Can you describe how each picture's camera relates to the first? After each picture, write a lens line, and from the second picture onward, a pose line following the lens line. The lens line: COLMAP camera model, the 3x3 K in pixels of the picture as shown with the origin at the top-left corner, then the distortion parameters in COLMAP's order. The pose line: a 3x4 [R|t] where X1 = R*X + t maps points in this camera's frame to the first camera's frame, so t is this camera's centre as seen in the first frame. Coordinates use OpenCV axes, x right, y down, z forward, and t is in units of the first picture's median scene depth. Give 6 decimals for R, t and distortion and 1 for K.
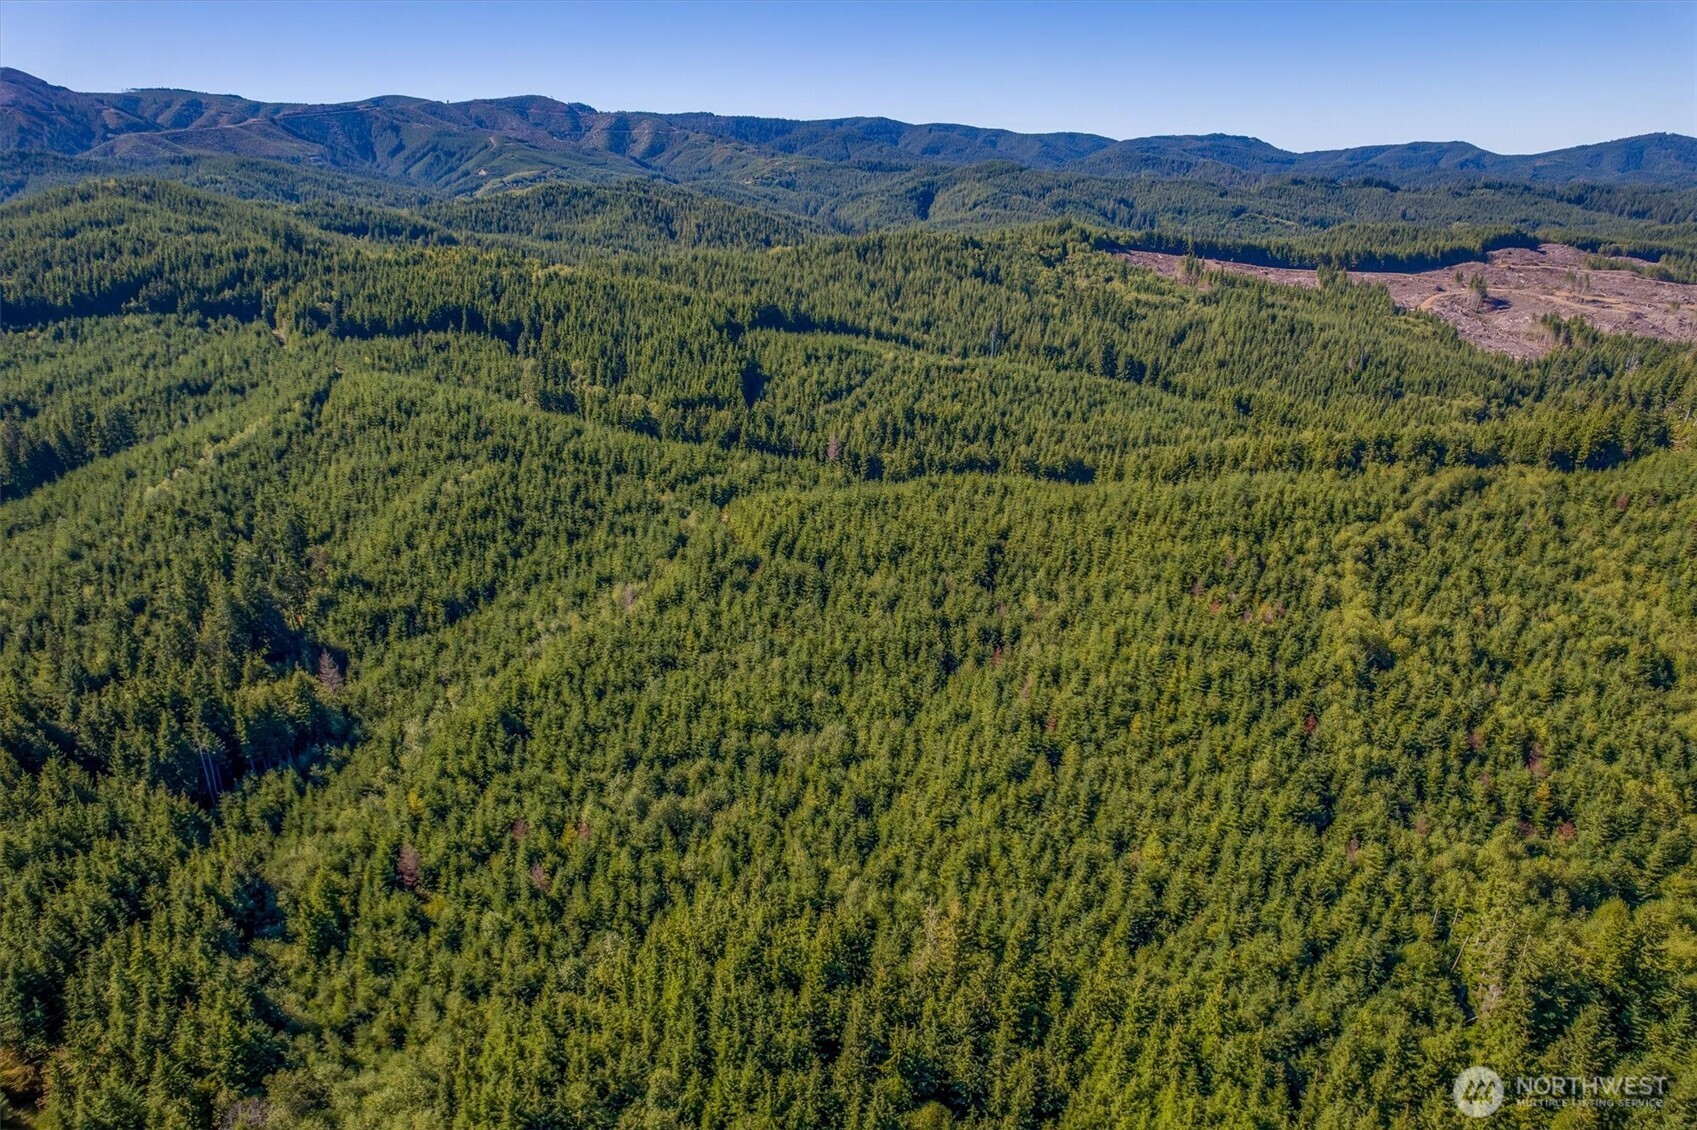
lens RADIAL K [[1091.3, 0, 855.3], [0, 1091.3, 574.7], [0, 0, 1]] dist [-0.076826, 0.072559]
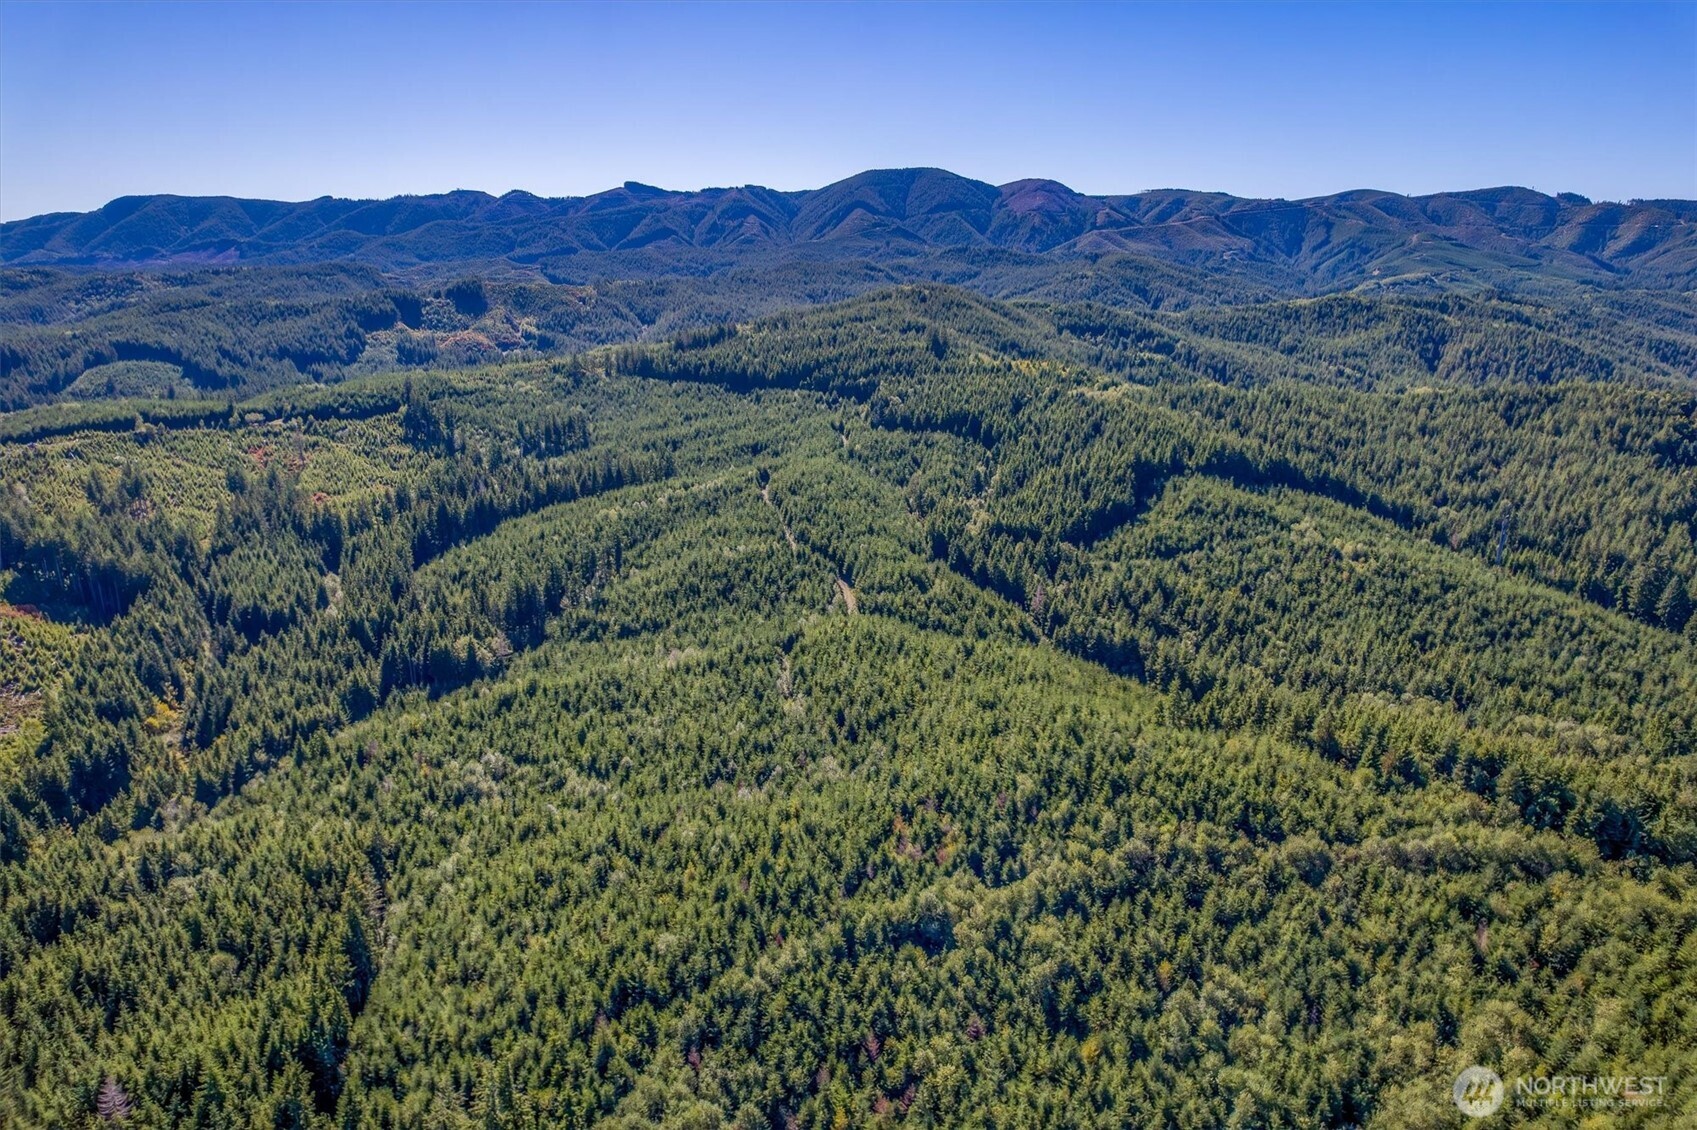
lens RADIAL K [[1091.3, 0, 855.3], [0, 1091.3, 574.7], [0, 0, 1]] dist [-0.076826, 0.072559]
pose [[0.651759, 0.225078, -0.724258, 0.827630], [-0.273988, 0.960333, 0.051882, -0.193502], [0.707207, 0.164623, 0.687574, 0.216774]]
